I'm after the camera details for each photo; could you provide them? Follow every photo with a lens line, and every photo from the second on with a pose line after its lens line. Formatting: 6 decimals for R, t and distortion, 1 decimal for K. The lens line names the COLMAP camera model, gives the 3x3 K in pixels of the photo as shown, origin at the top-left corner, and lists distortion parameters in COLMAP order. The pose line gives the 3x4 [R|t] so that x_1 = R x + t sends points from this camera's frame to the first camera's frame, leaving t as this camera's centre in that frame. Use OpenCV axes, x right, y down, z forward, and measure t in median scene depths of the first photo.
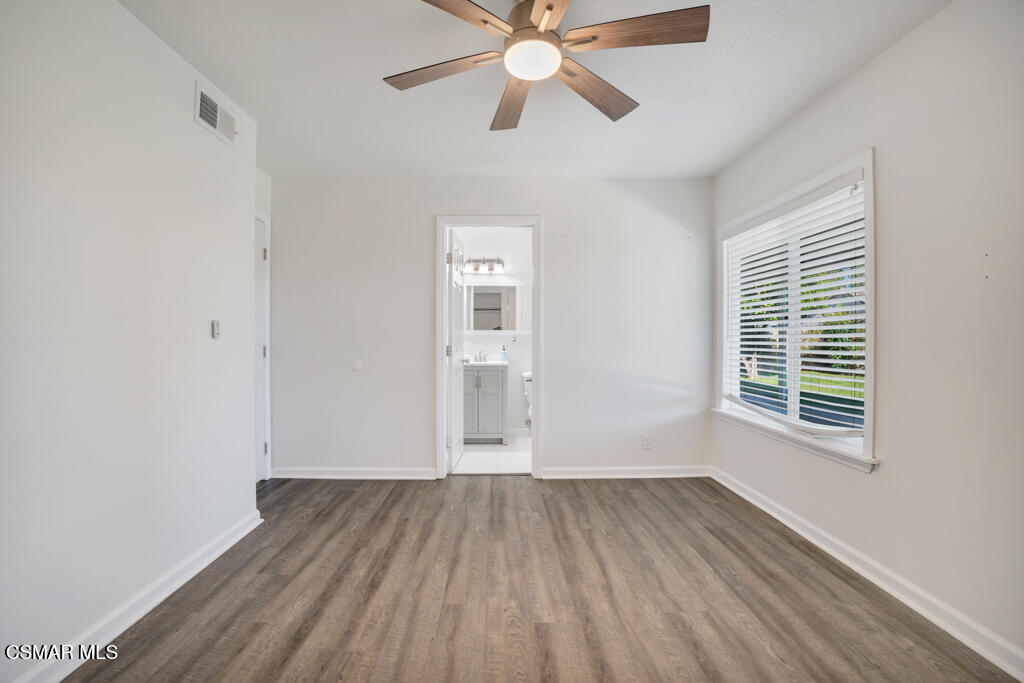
lens RADIAL K [[456.4, 0, 509.8], [0, 456.4, 337.3], [0, 0, 1]] dist [-0.017723, 0.000265]
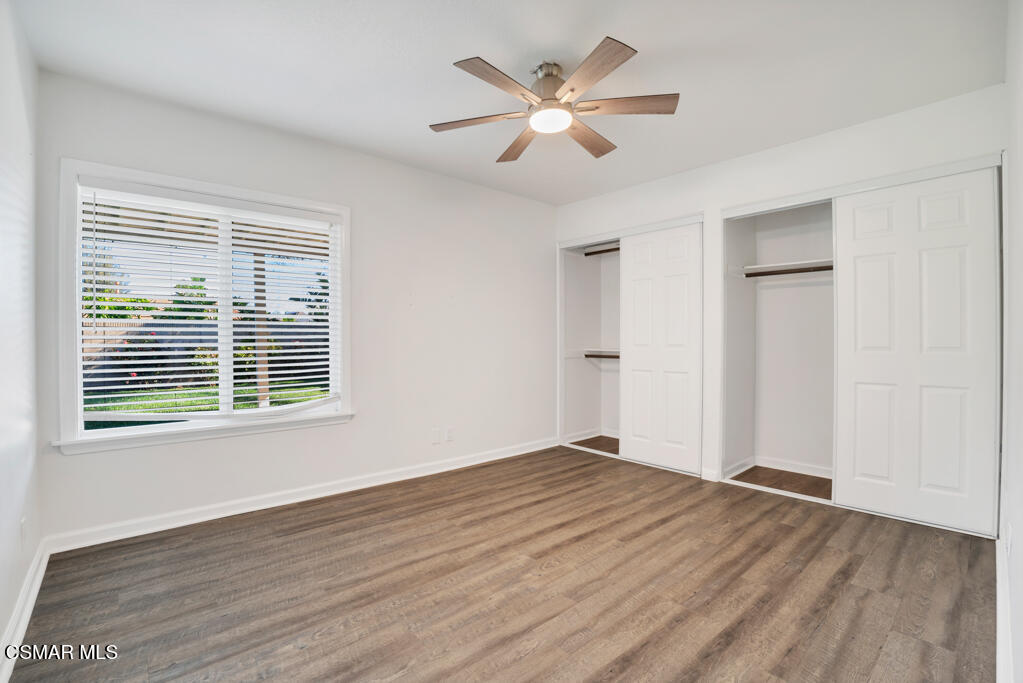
lens RADIAL K [[456.0, 0, 508.3], [0, 456.0, 346.8], [0, 0, 1]] dist [-0.017723, 0.000265]
pose [[-0.639531, -0.008954, 0.768713, -0.710763], [-0.005689, 0.999960, 0.006914, 0.034123], [-0.768745, 0.000048, -0.639556, 1.557519]]
